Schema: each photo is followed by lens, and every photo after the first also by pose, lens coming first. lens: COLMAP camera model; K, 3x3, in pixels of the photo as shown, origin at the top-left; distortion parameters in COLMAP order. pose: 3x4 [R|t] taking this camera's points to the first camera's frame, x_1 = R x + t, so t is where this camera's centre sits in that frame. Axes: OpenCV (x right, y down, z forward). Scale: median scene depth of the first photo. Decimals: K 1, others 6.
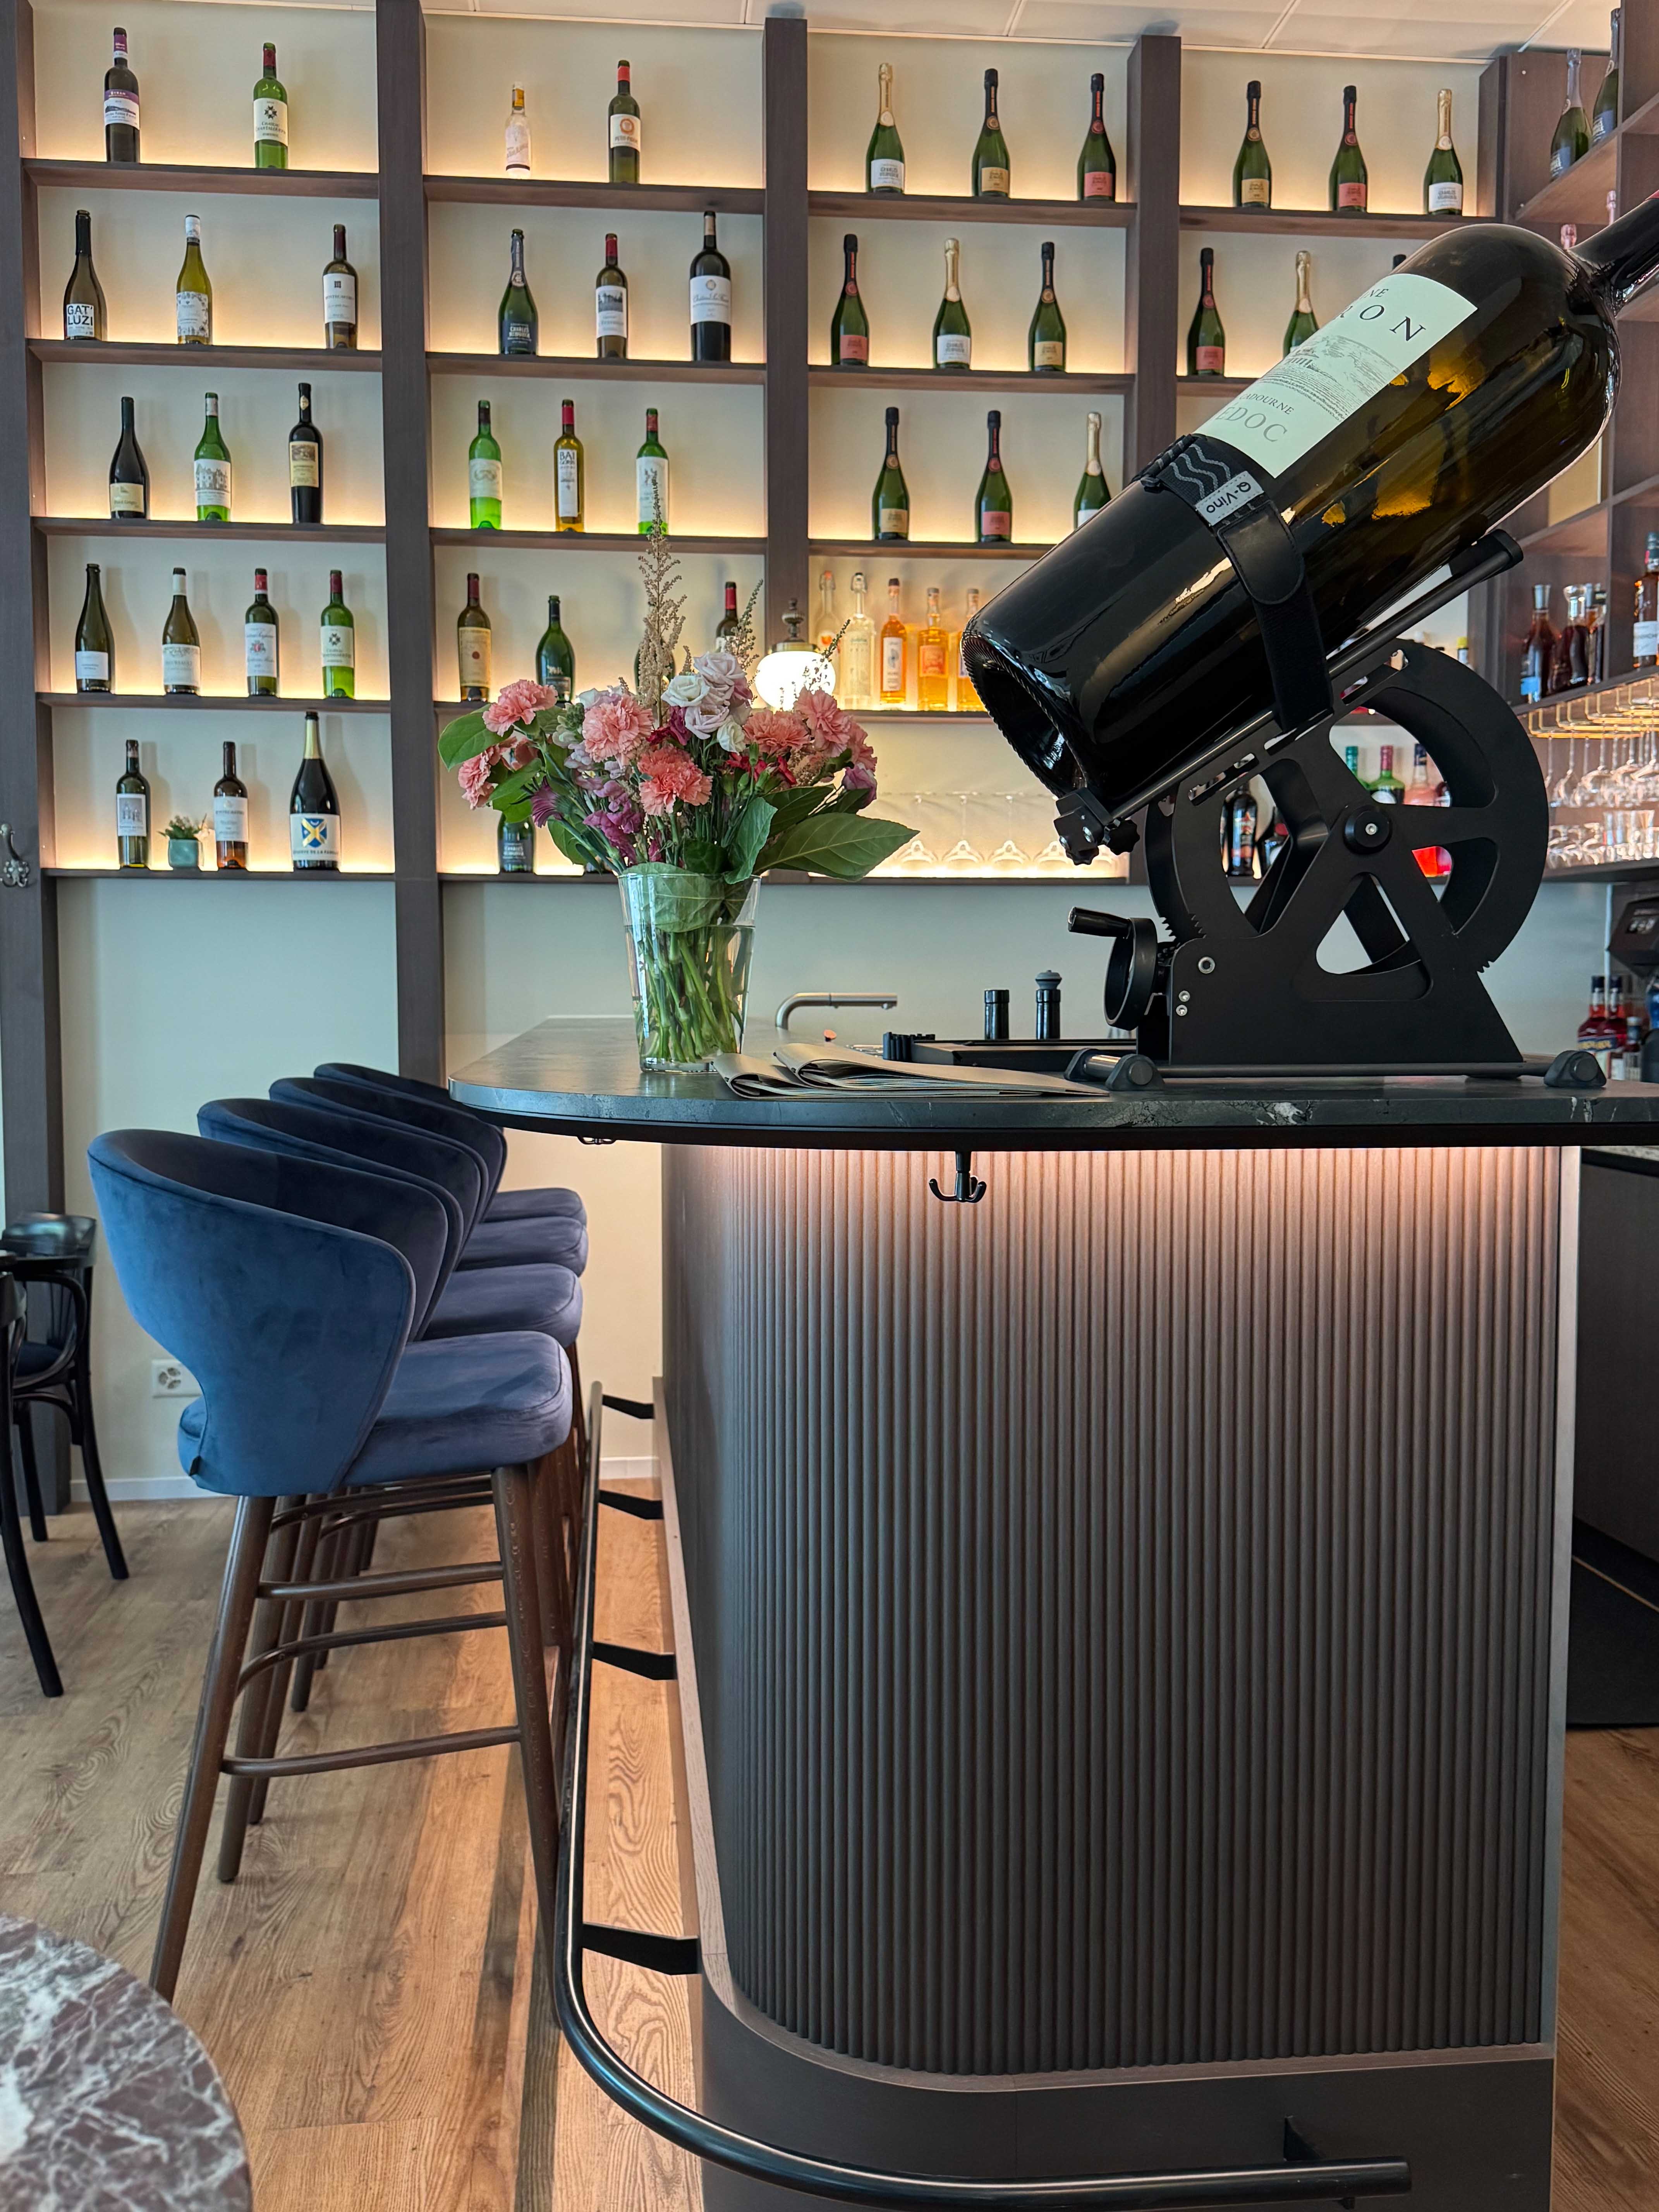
lens RADIAL K [[1933.7, 0, 827.6], [0, 1933.7, 1096.5], [0, 0, 1]] dist [0.009833, -0.003481]
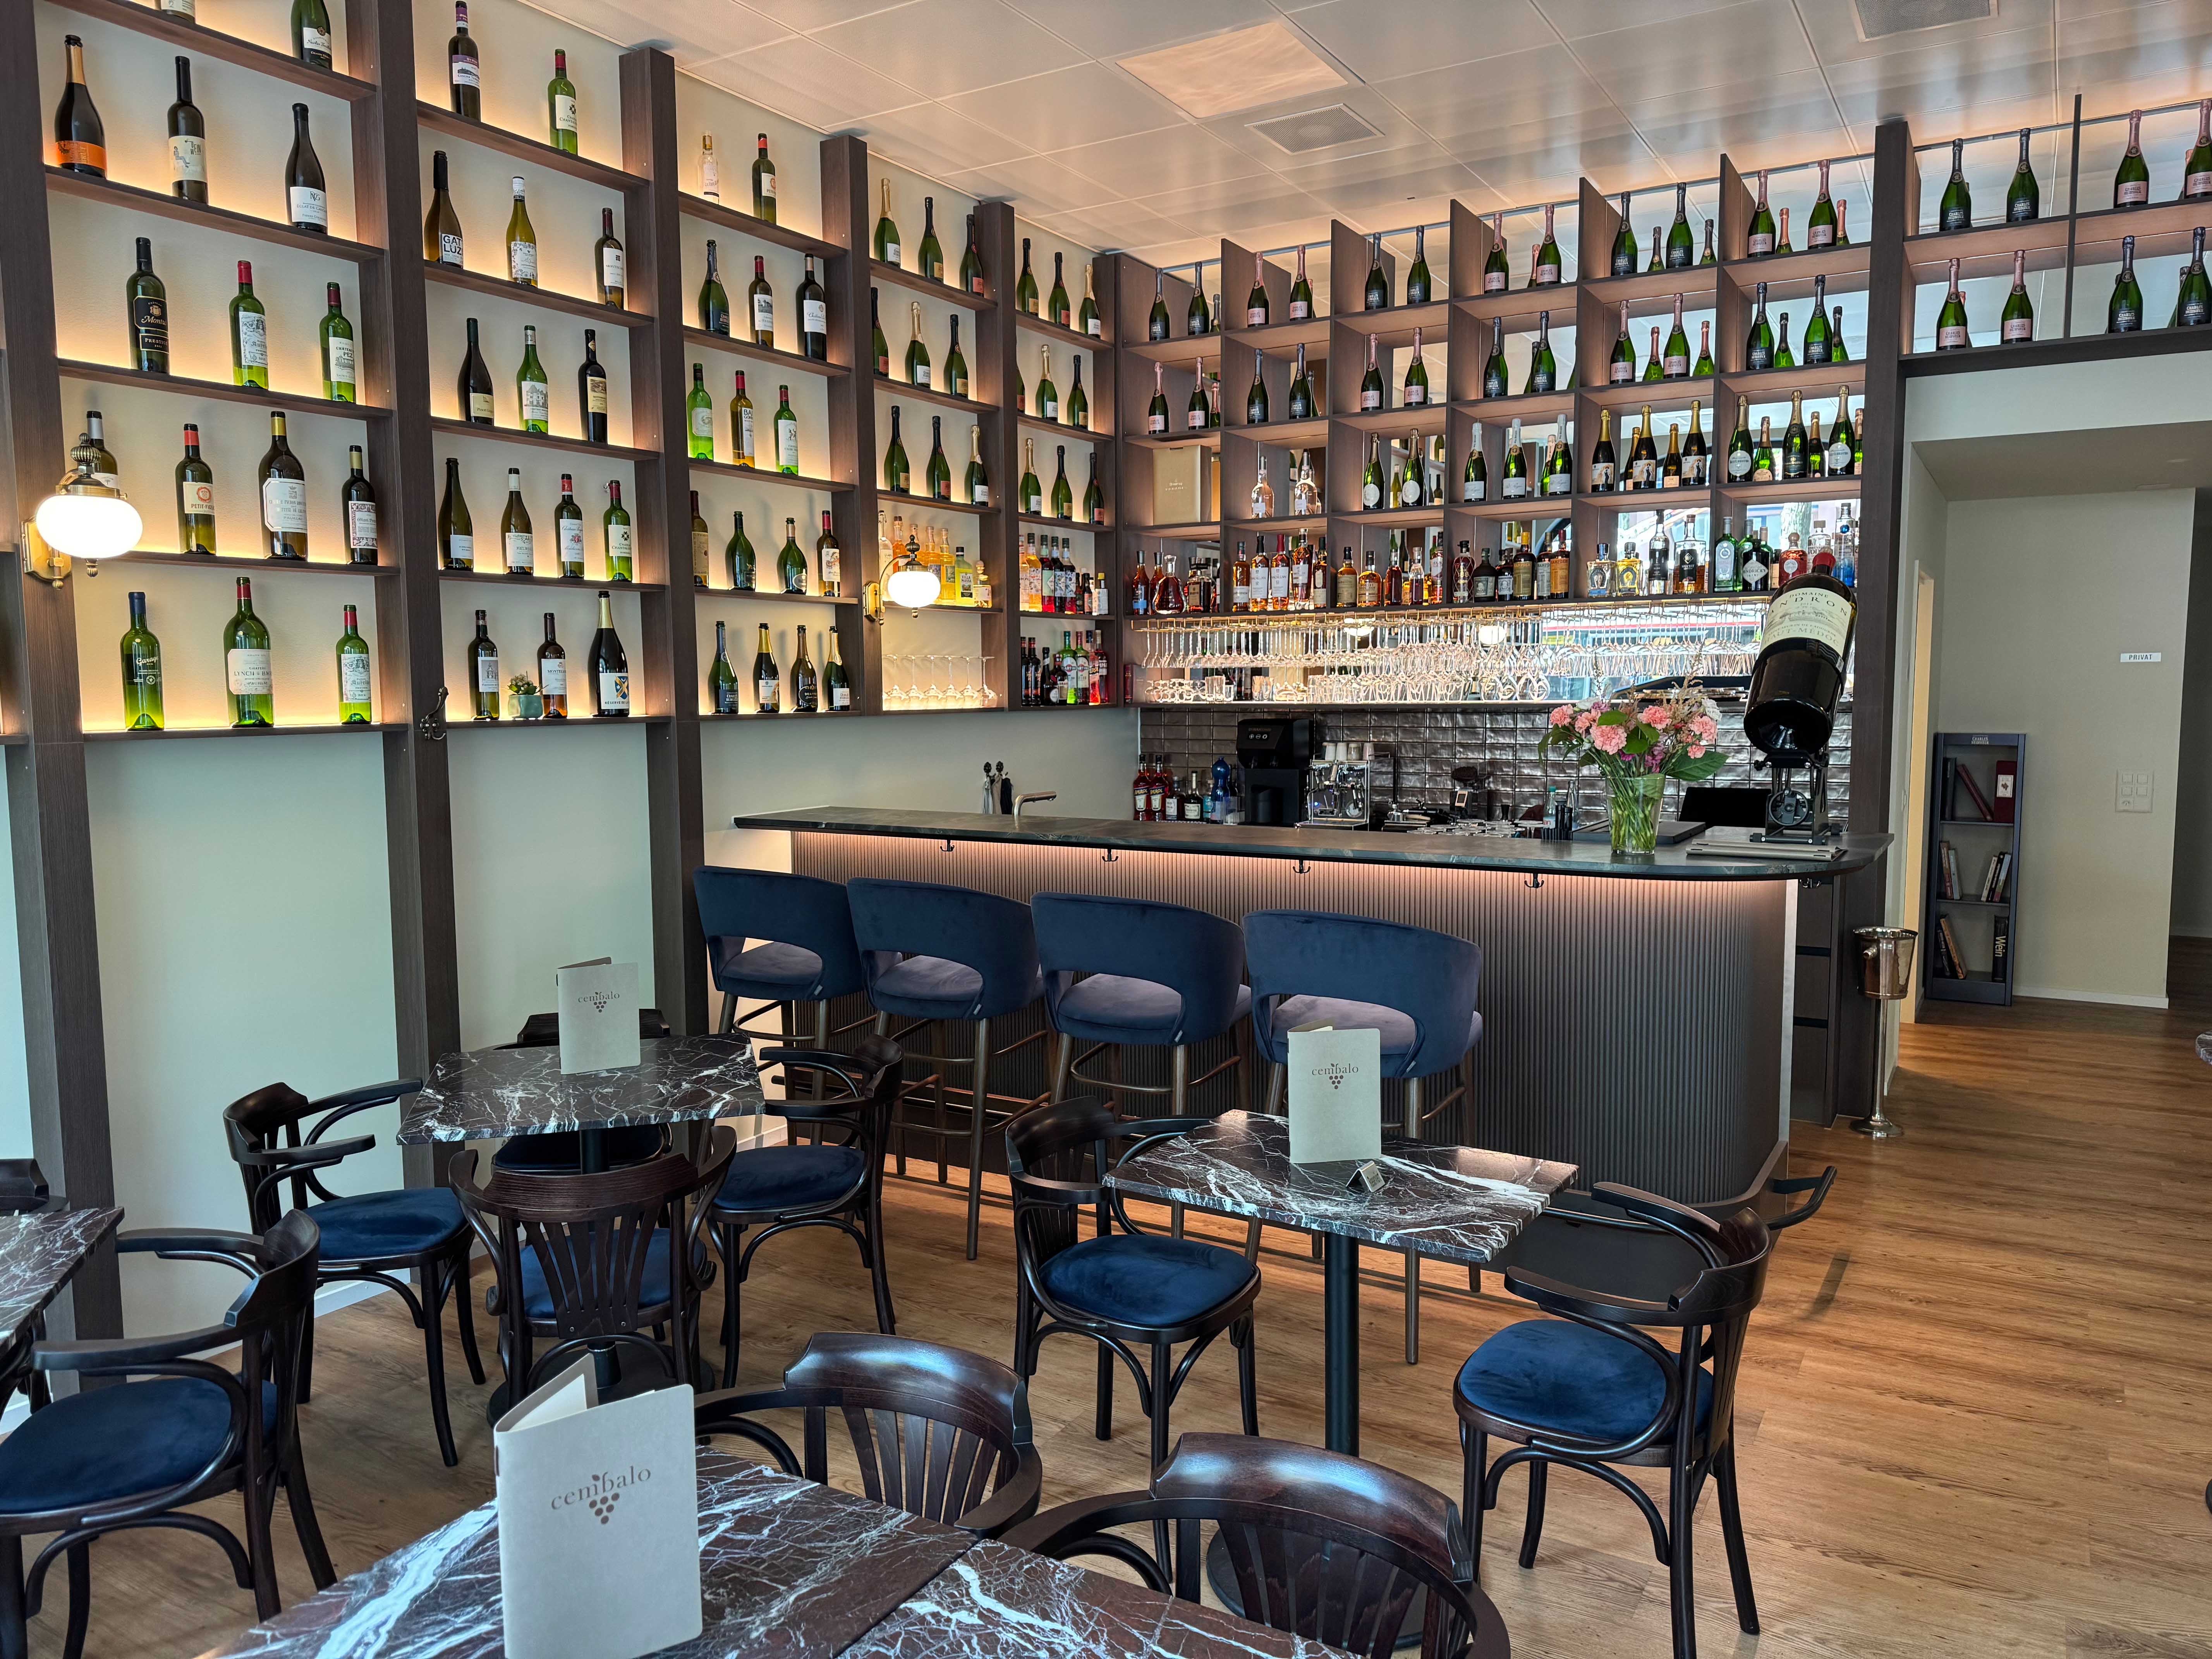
lens RADIAL K [[1556.2, 0, 1106.8], [0, 1556.2, 836.1], [0, 0, 1]] dist [-0.002346, -0.002273]
pose [[0.601303, -0.081640, 0.794839, -0.891327], [0.047551, 0.996660, 0.066398, -0.091230], [-0.797605, -0.002130, 0.603176, 0.122756]]
